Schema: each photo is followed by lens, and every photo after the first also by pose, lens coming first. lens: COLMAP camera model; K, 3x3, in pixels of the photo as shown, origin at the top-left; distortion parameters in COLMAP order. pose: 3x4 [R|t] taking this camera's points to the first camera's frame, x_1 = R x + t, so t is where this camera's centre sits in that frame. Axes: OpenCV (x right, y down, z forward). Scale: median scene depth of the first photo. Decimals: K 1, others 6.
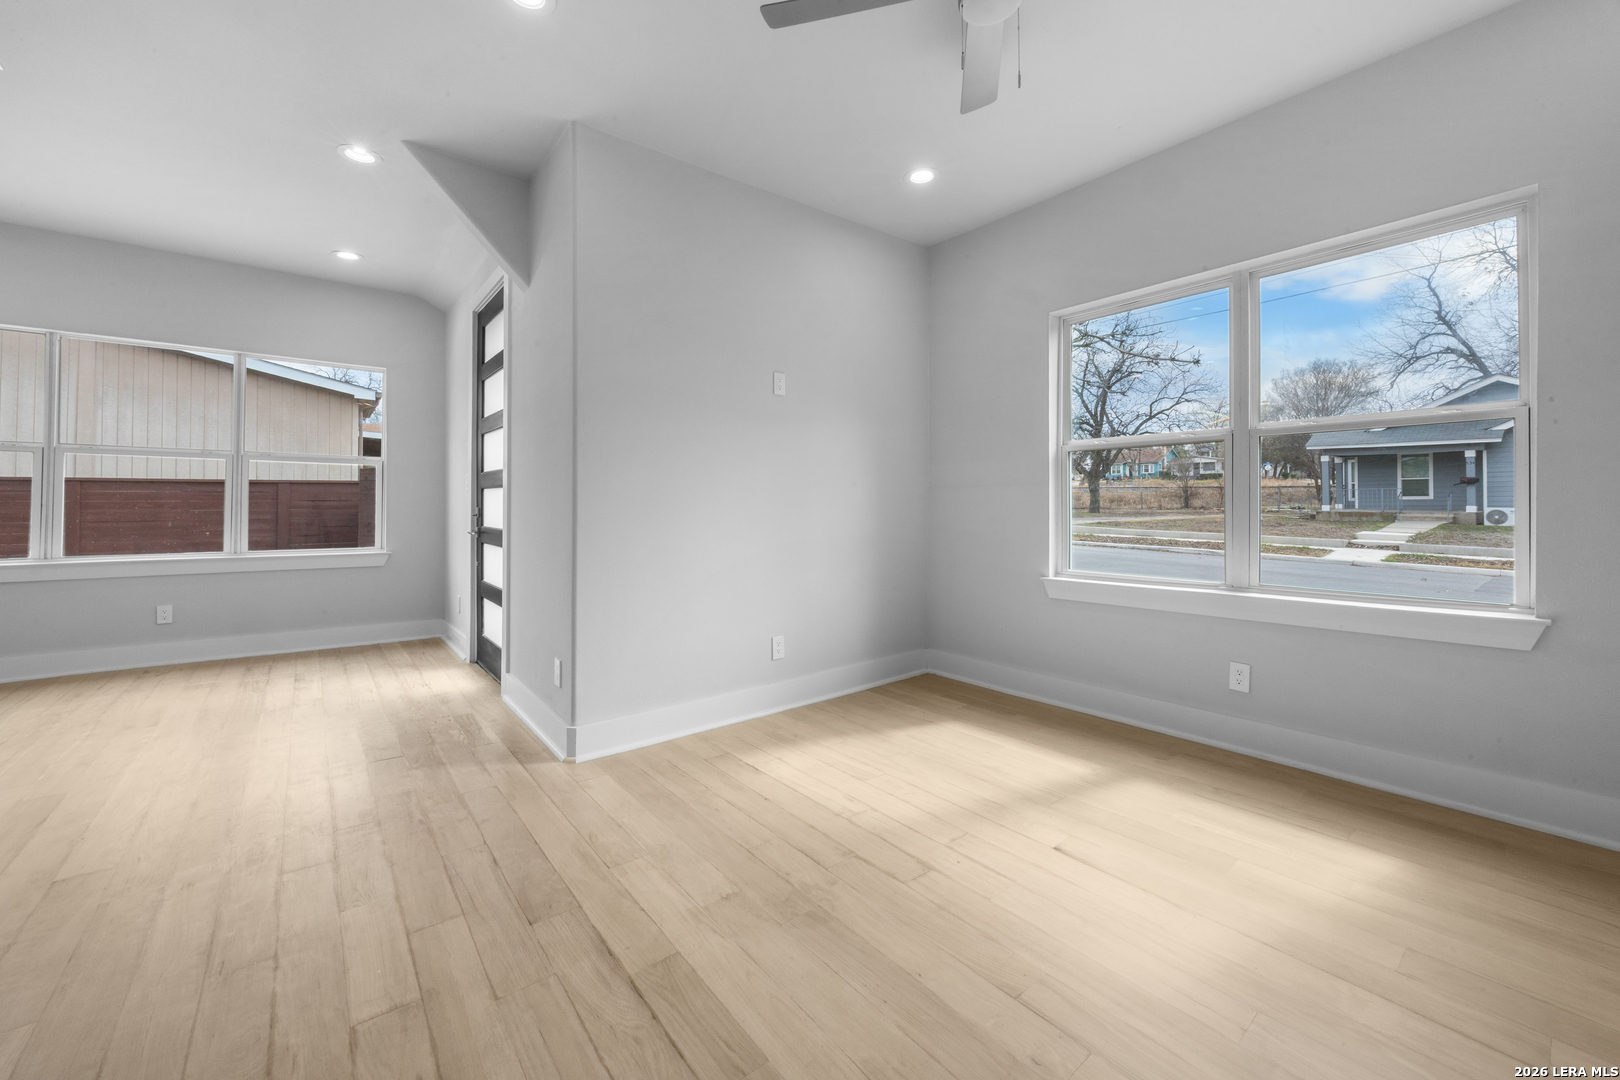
lens RADIAL K [[620.8, 0, 801.3], [0, 620.8, 519.1], [0, 0, 1]] dist [-0.001830, -0.000047]
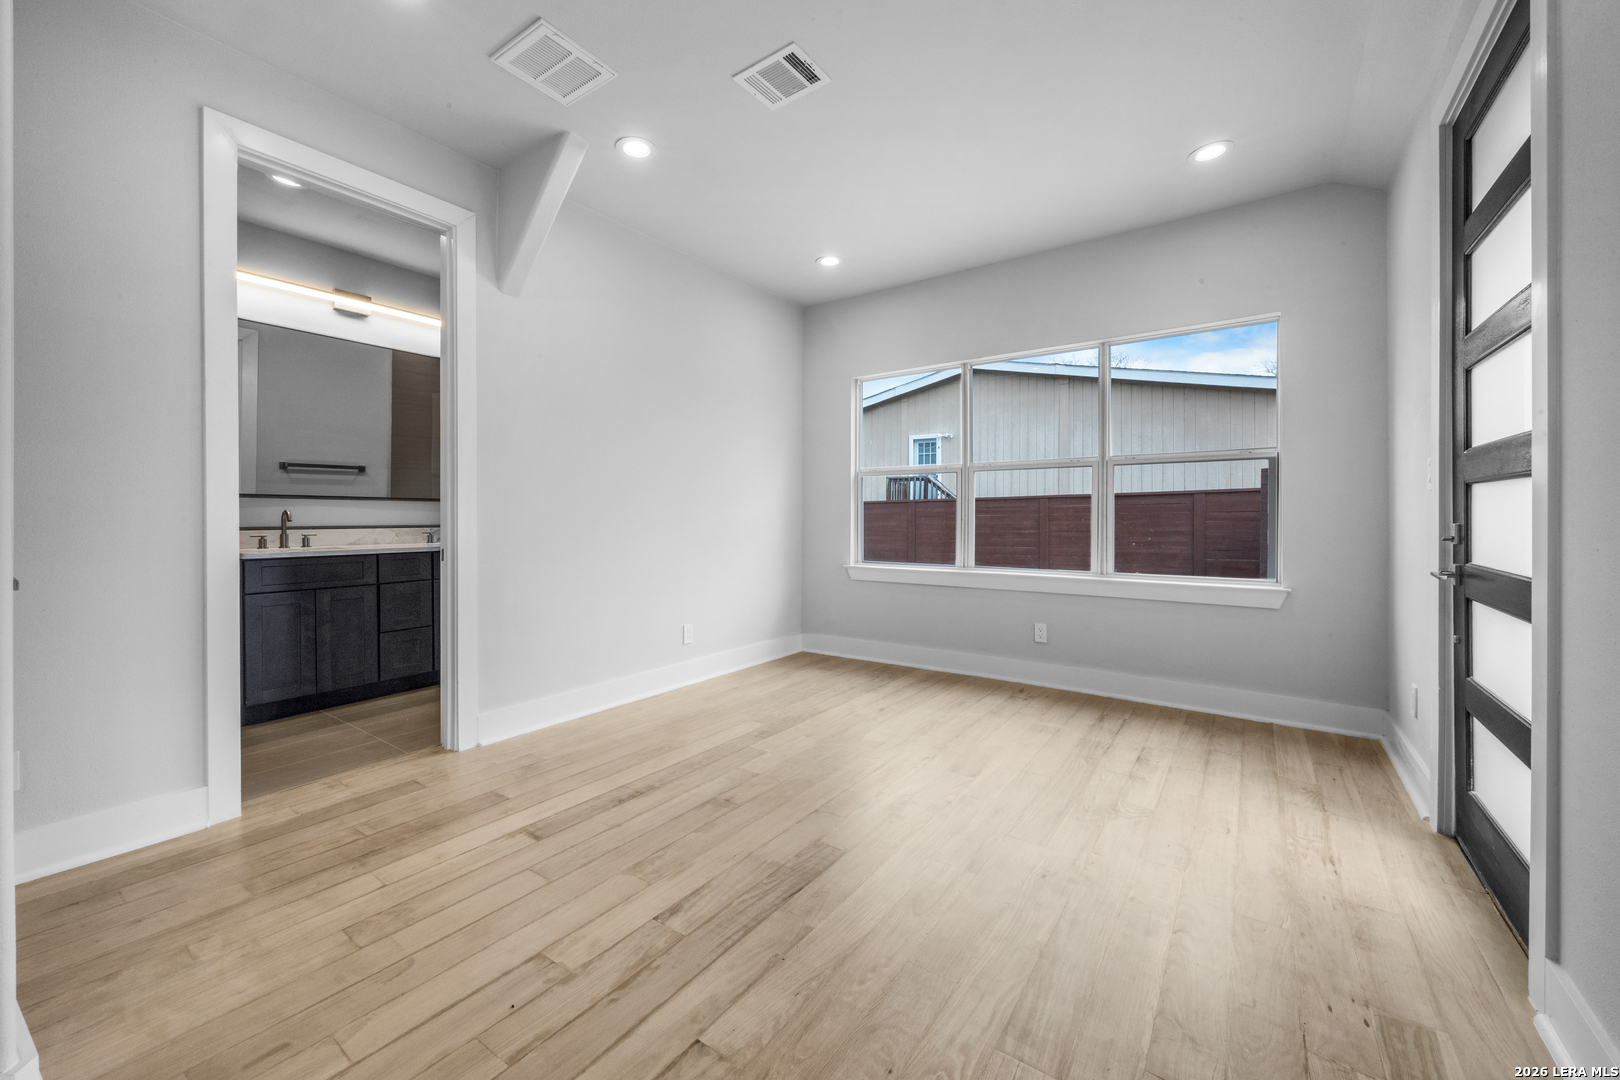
lens RADIAL K [[620.8, 0, 801.3], [0, 620.8, 519.1], [0, 0, 1]] dist [-0.001830, -0.000047]
pose [[0.265322, -0.007744, -0.964129, -0.189721], [-0.006580, 0.999930, -0.009843, -0.014113], [0.964137, 0.008956, 0.265253, 0.375988]]
